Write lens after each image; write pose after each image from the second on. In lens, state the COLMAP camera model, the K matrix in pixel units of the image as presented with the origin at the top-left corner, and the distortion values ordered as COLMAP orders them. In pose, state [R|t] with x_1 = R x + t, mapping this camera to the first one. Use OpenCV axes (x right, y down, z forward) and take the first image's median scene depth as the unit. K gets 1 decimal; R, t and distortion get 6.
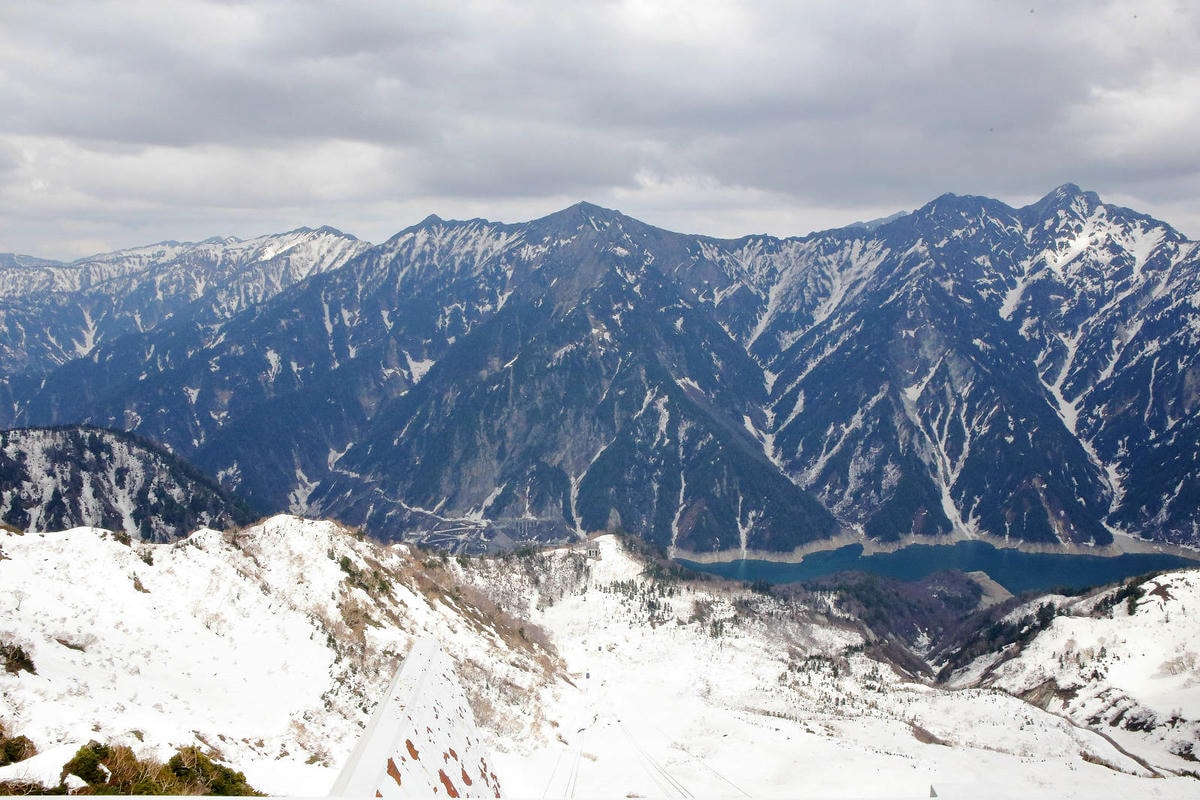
lens RADIAL K [[955.9, 0, 600.0], [0, 955.9, 400.0], [0, 0, 1]] dist [-0.081510, 0.098372]
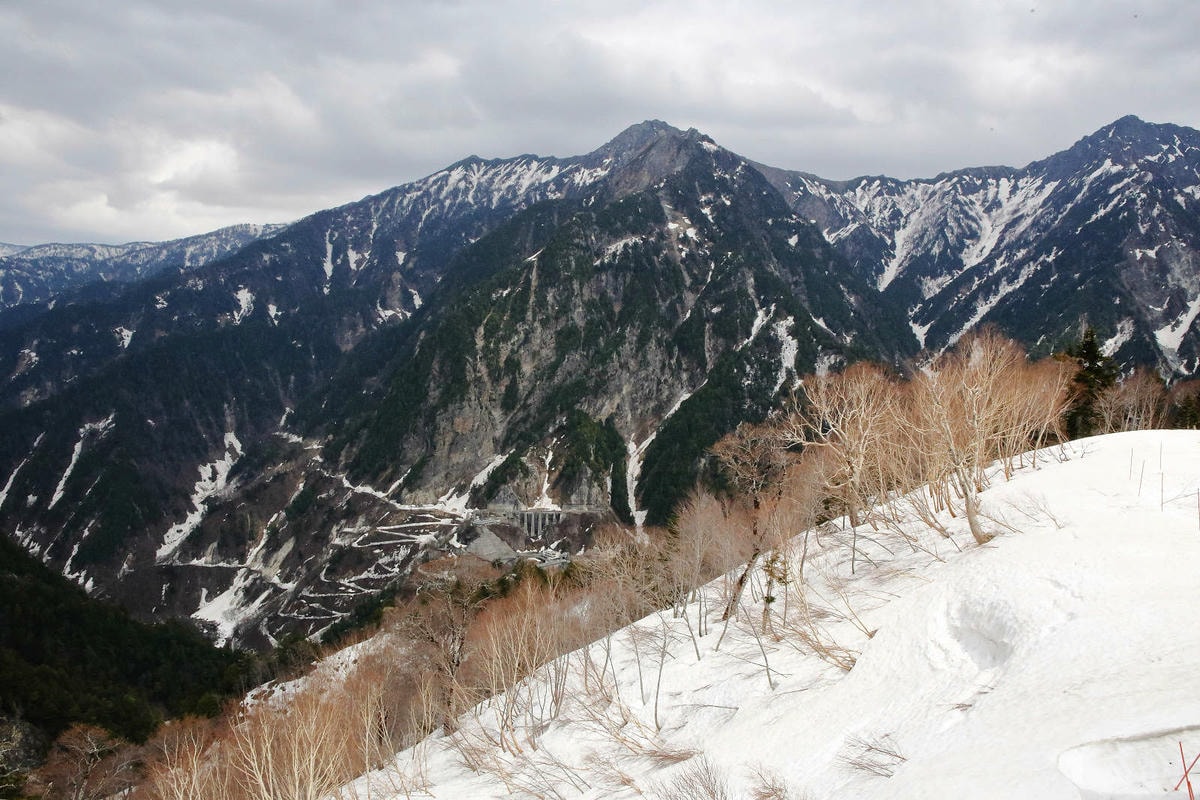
lens RADIAL K [[812.0, 0, 600.0], [0, 812.0, 400.0], [0, 0, 1]] dist [-0.106238, 0.086123]
pose [[0.996796, 0.022312, -0.076817, -0.008875], [-0.025528, 0.998827, -0.041137, 0.062608], [0.075809, 0.042966, 0.996196, 0.421656]]
